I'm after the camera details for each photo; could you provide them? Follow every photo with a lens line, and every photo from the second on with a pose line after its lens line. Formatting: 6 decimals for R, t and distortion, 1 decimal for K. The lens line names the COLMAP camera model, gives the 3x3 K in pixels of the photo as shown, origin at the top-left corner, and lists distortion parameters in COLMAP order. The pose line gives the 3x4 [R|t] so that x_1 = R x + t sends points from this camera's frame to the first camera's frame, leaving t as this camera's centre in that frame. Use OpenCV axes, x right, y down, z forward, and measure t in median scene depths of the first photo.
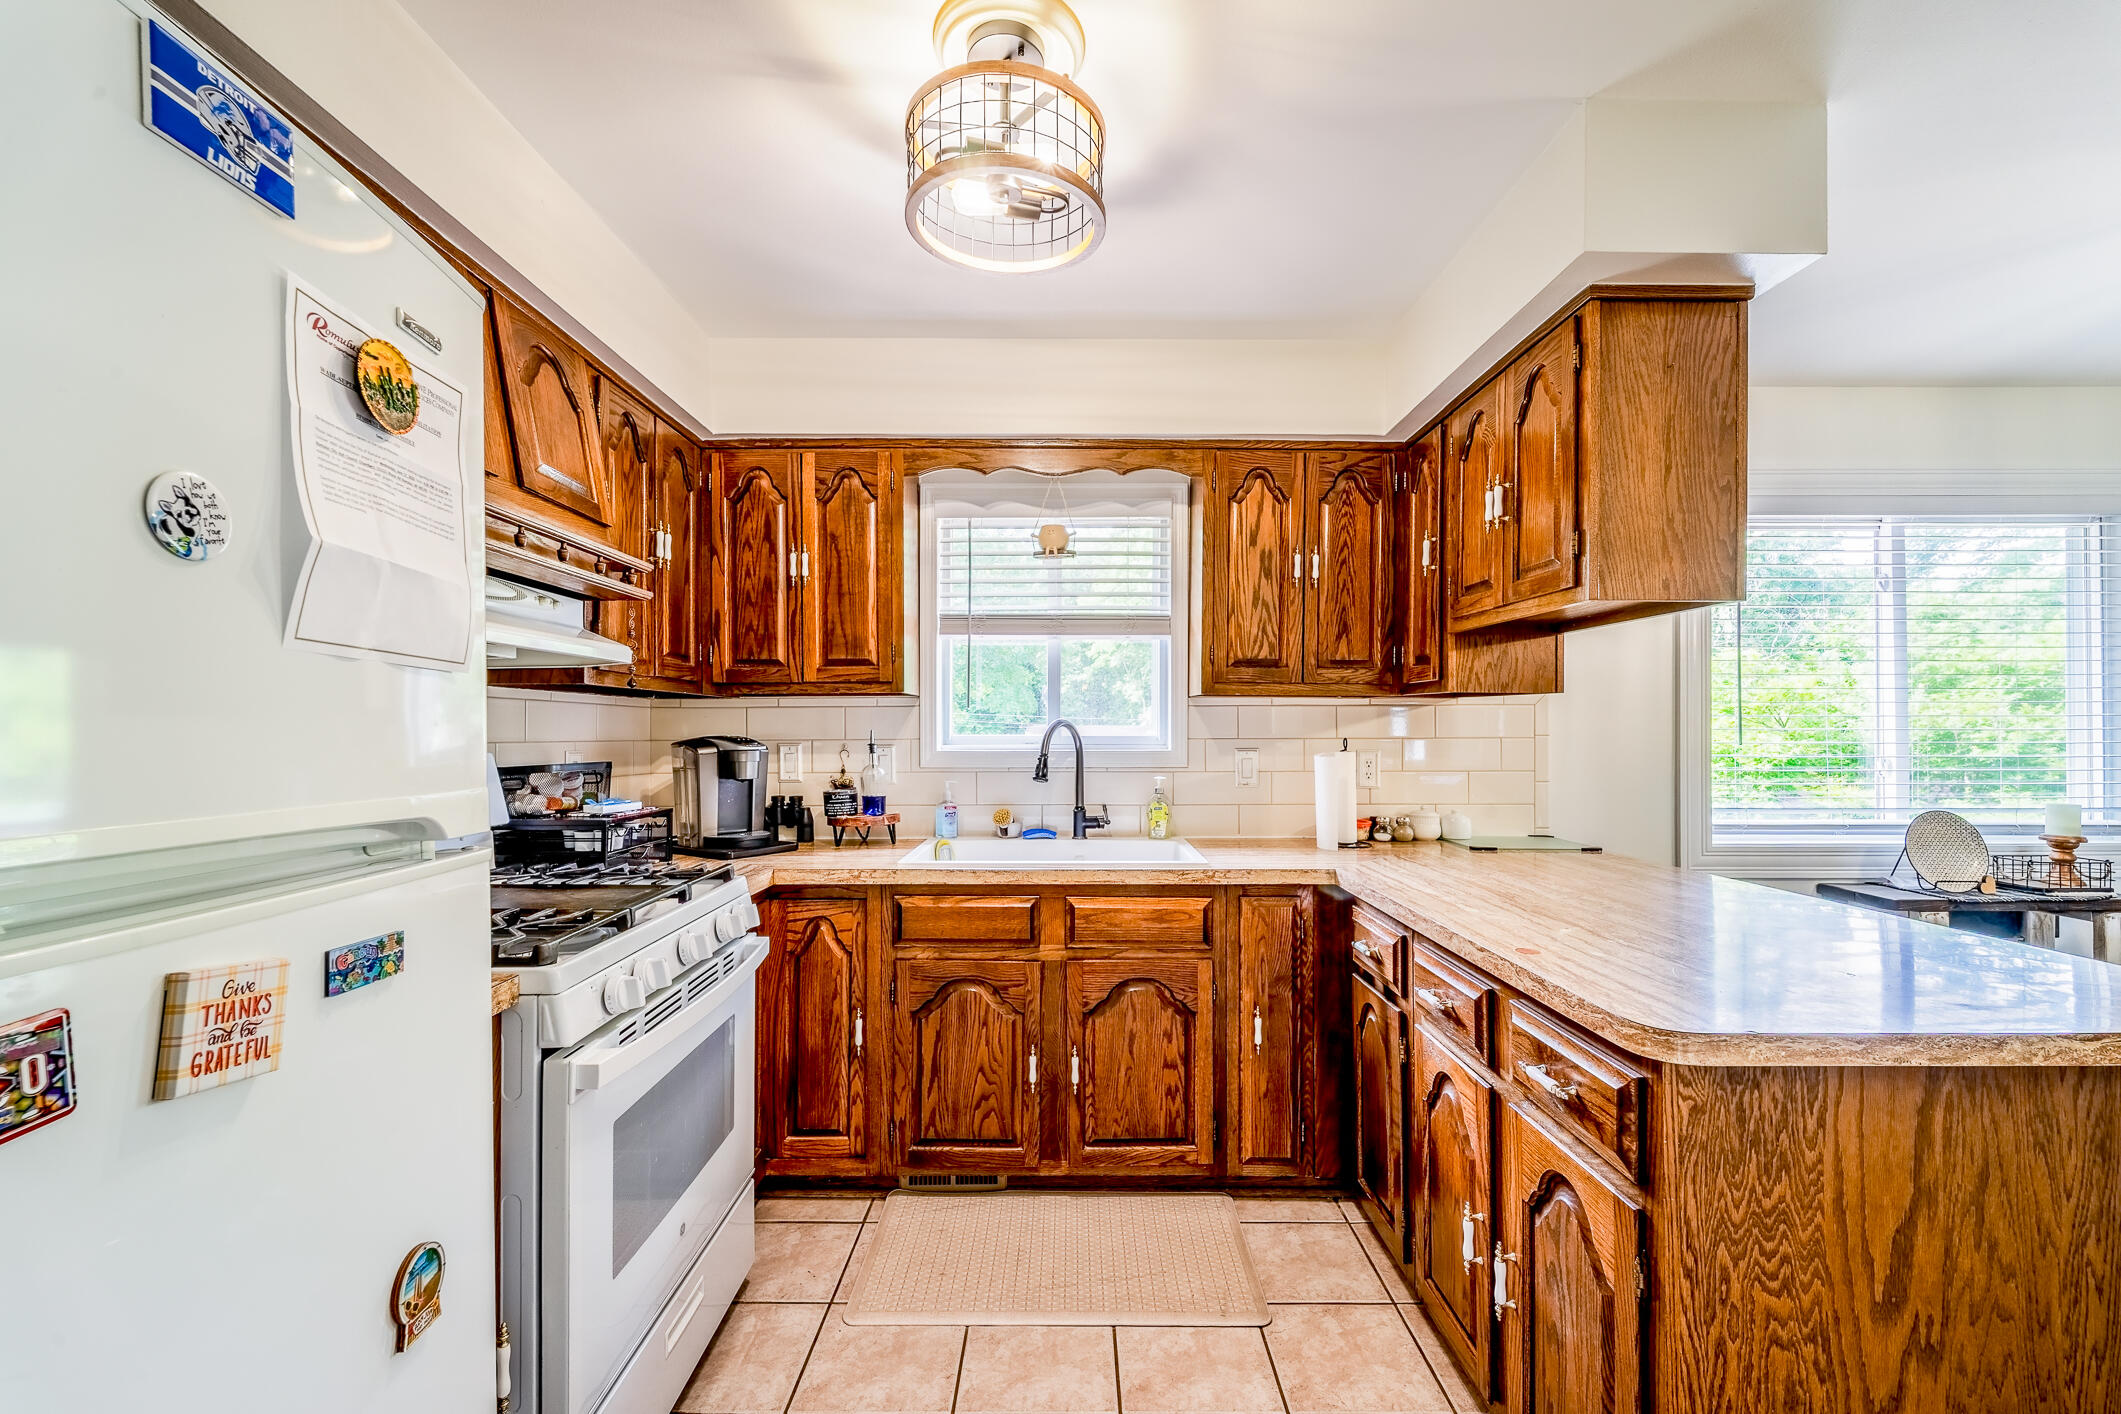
lens RADIAL K [[867.6, 0, 1056.1], [0, 867.6, 722.7], [0, 0, 1]] dist [0.002560, -0.002061]
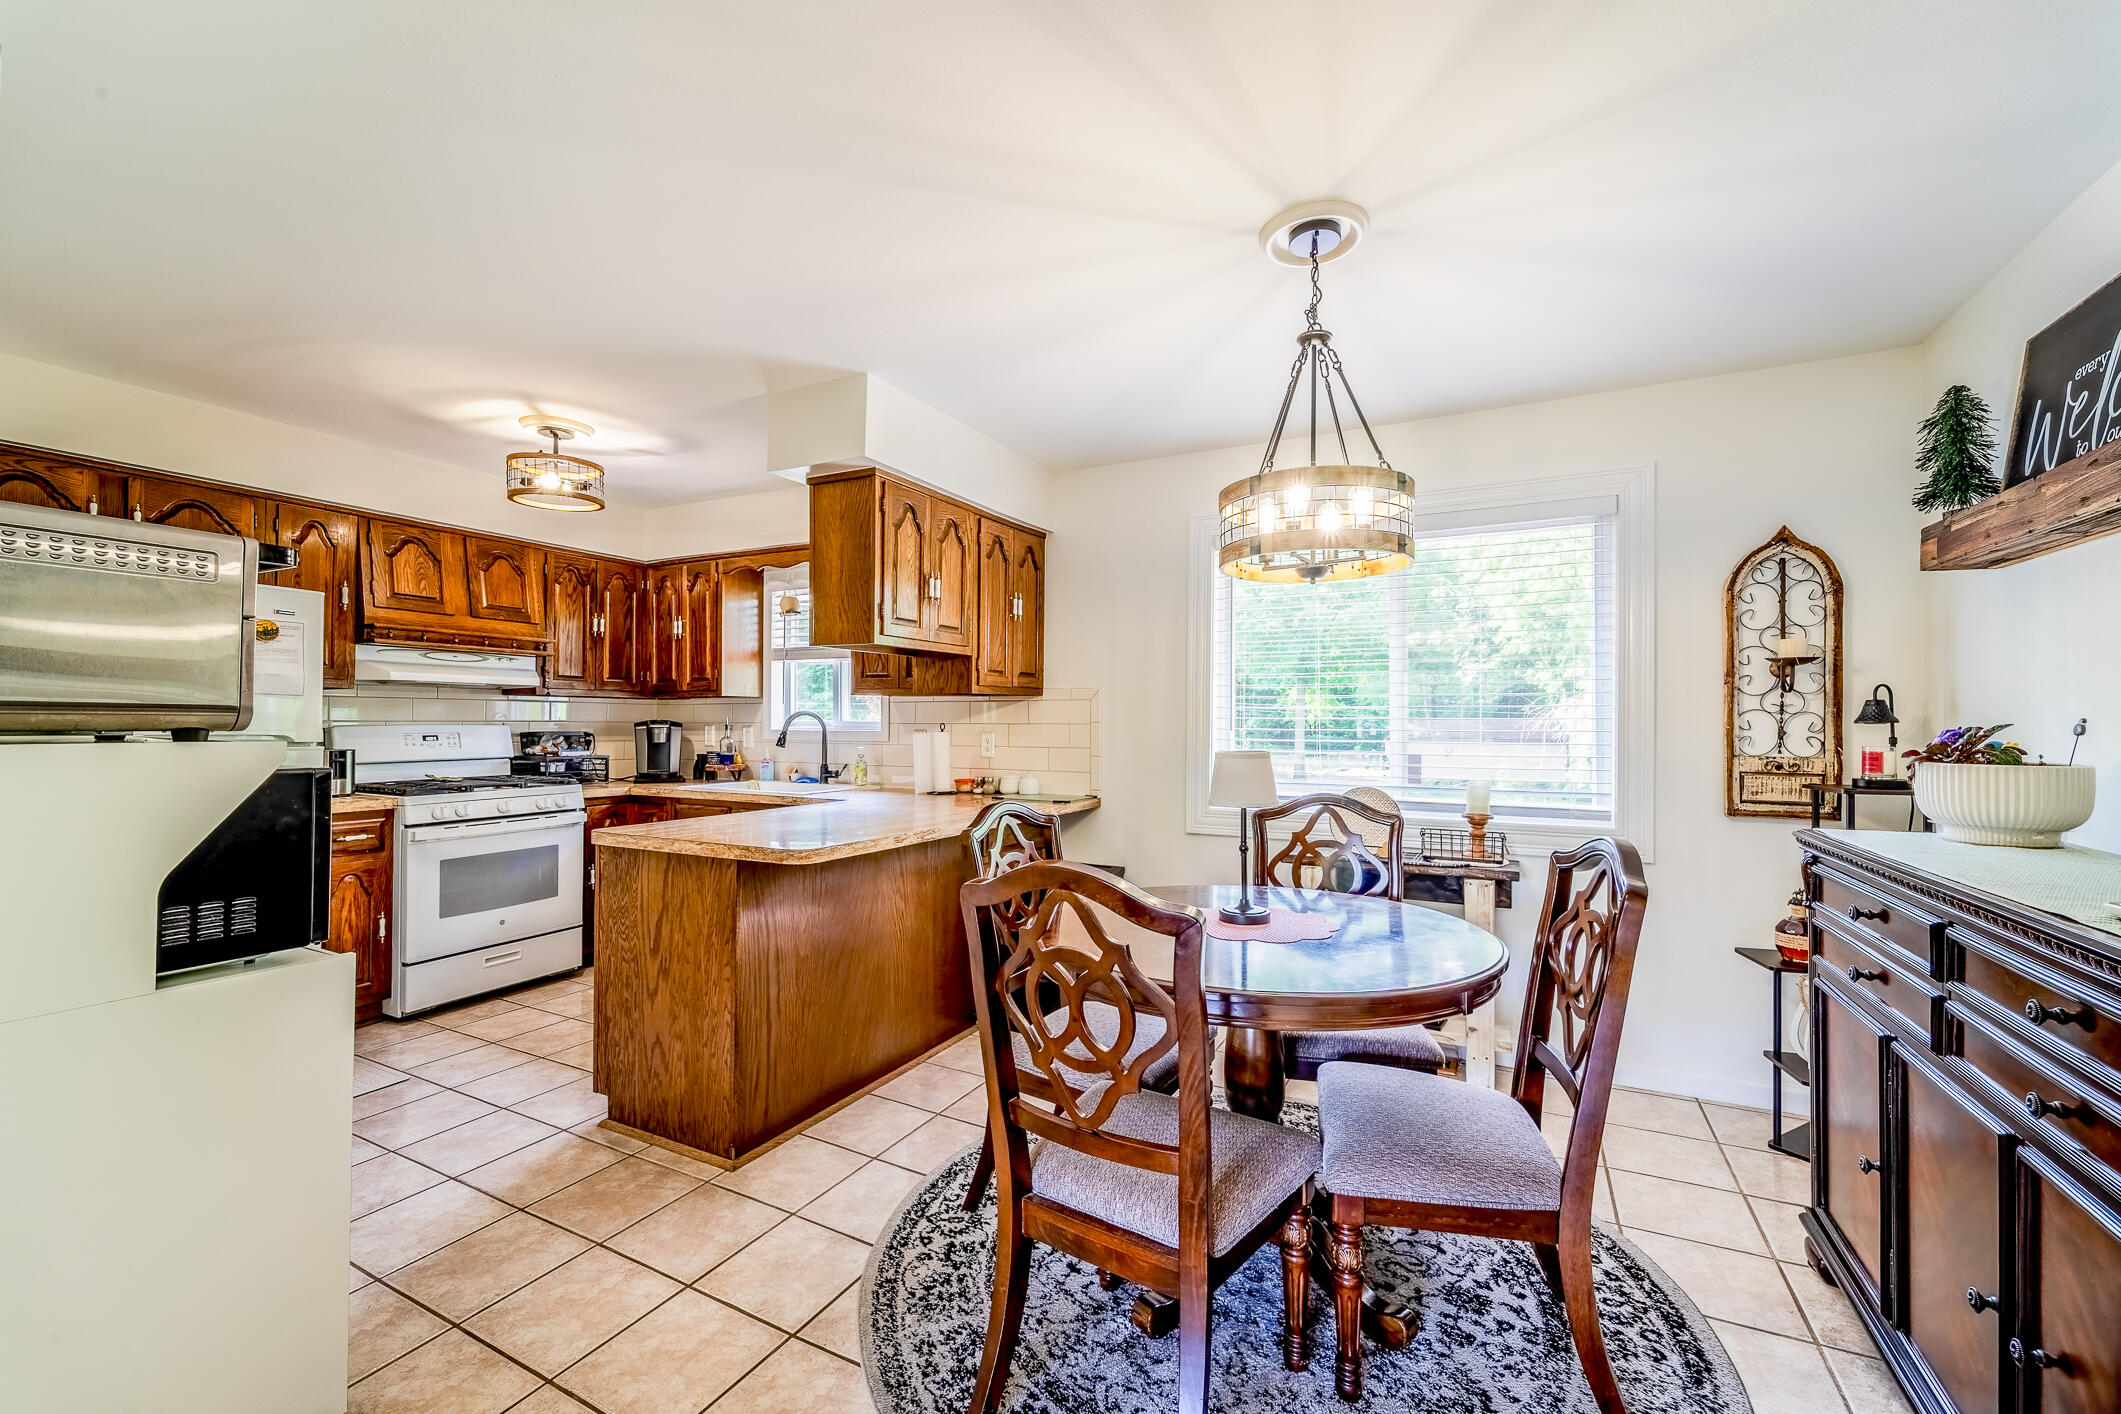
lens RADIAL K [[867.6, 0, 1062.9], [0, 867.6, 711.1], [0, 0, 1]] dist [0.002560, -0.002061]
pose [[0.887858, -0.000943, -0.460117, 1.957360], [-0.001609, 0.999985, -0.005153, 0.006720], [0.460115, 0.005315, 0.887844, -0.403392]]
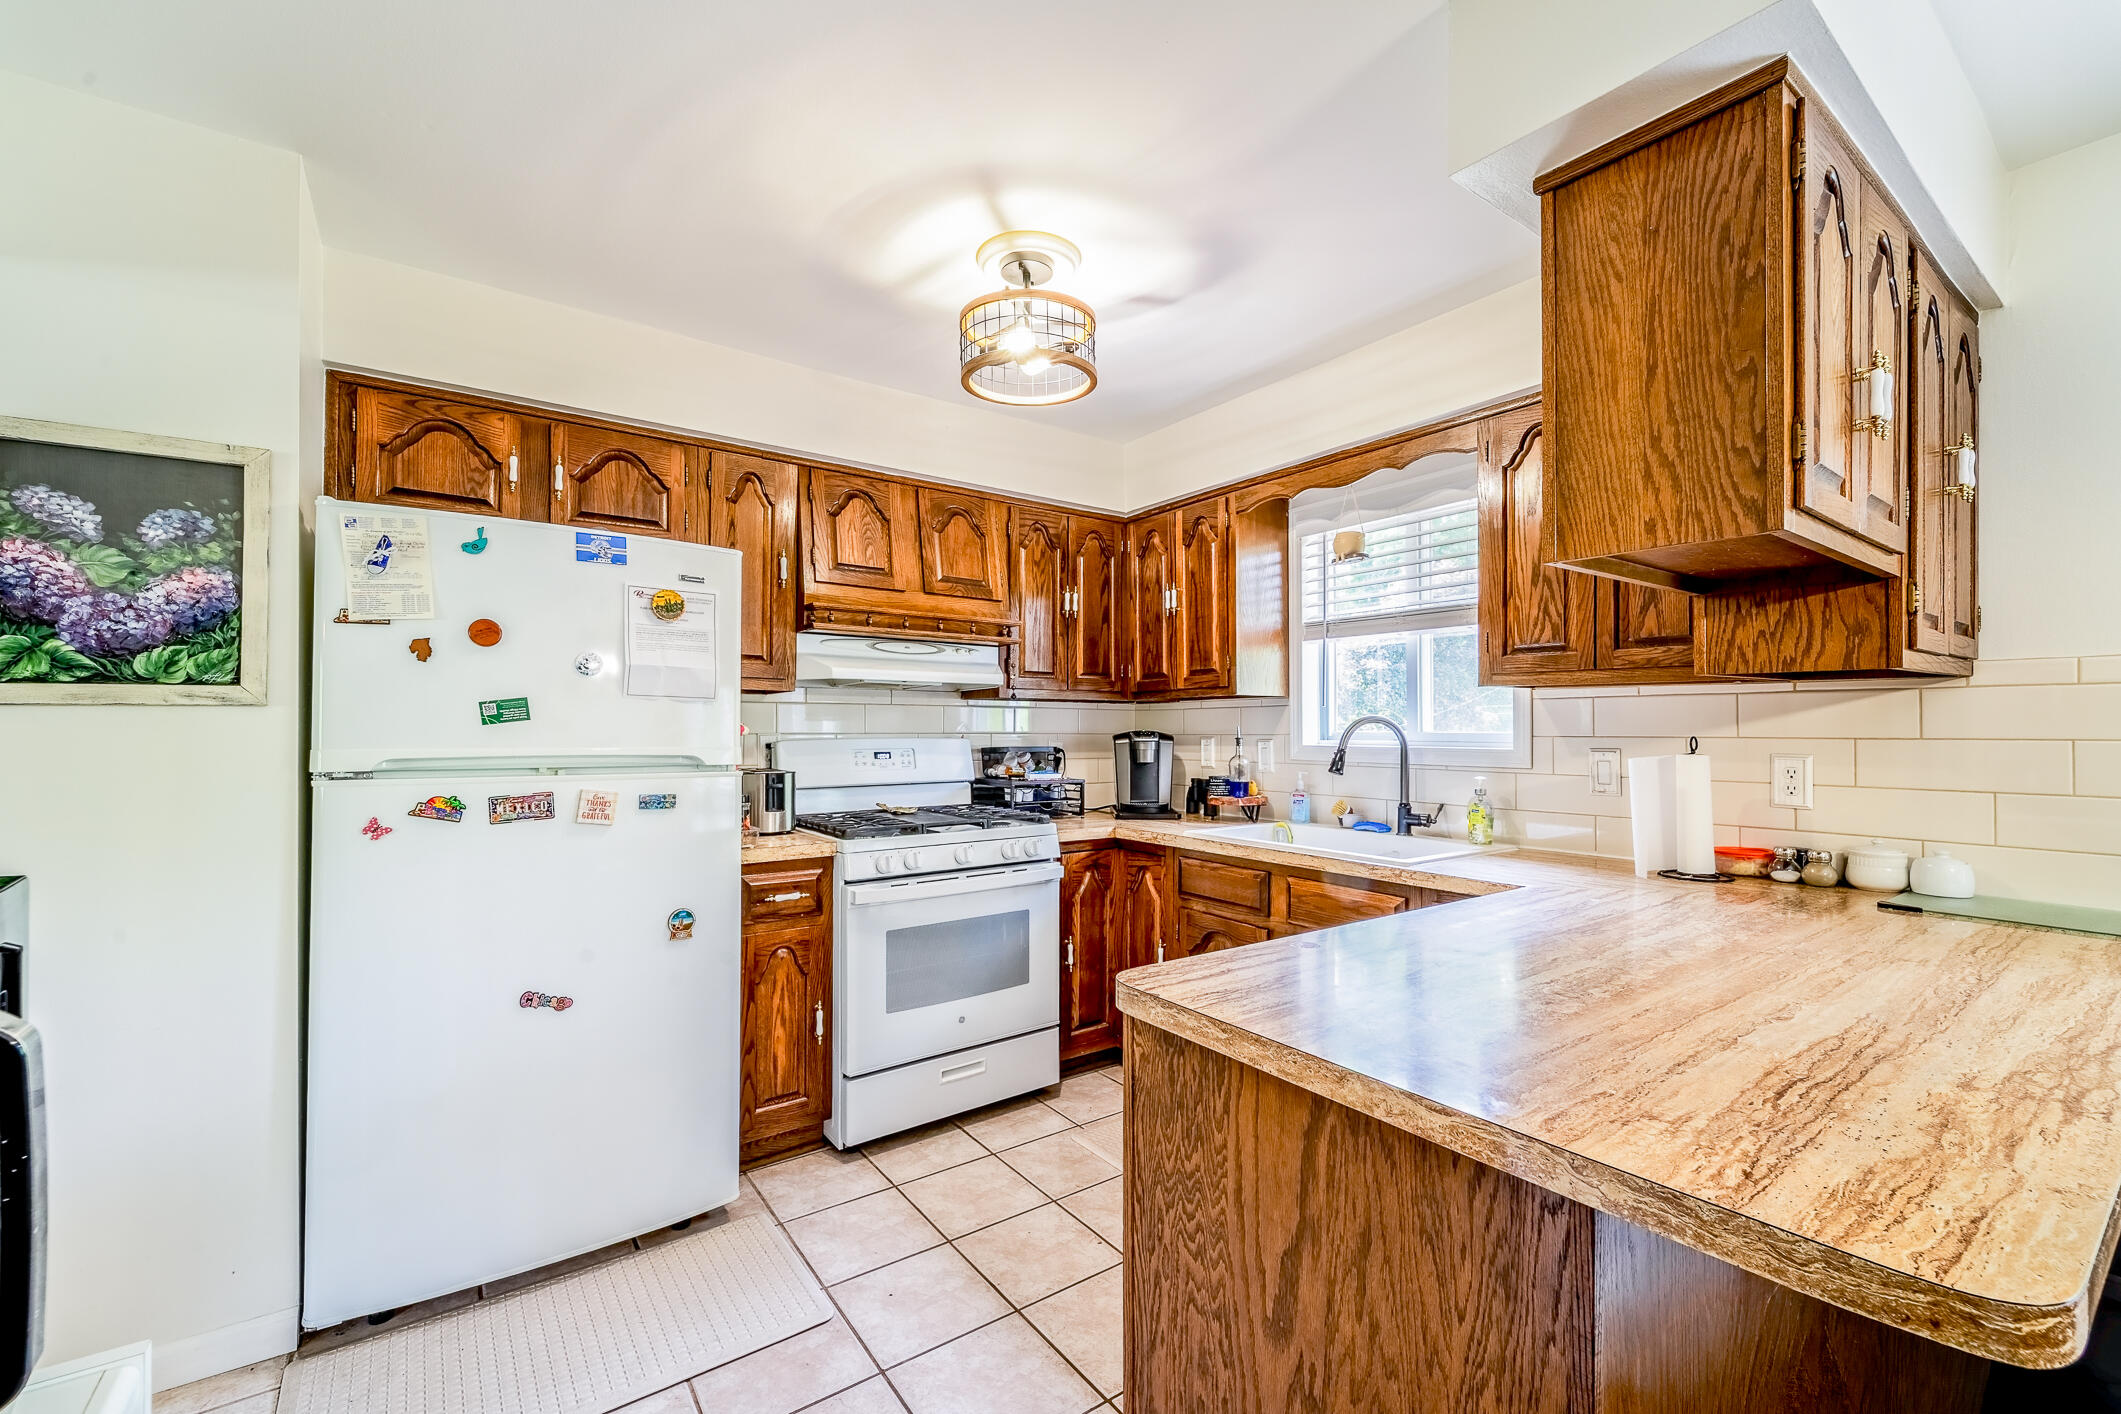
lens RADIAL K [[867.6, 0, 1060.3], [0, 867.6, 718.9], [0, 0, 1]] dist [0.002560, -0.002061]
pose [[0.584514, -0.007304, -0.811351, 1.008921], [0.003893, 0.999973, -0.006197, 0.007119], [0.811374, 0.000464, 0.584527, 0.158722]]
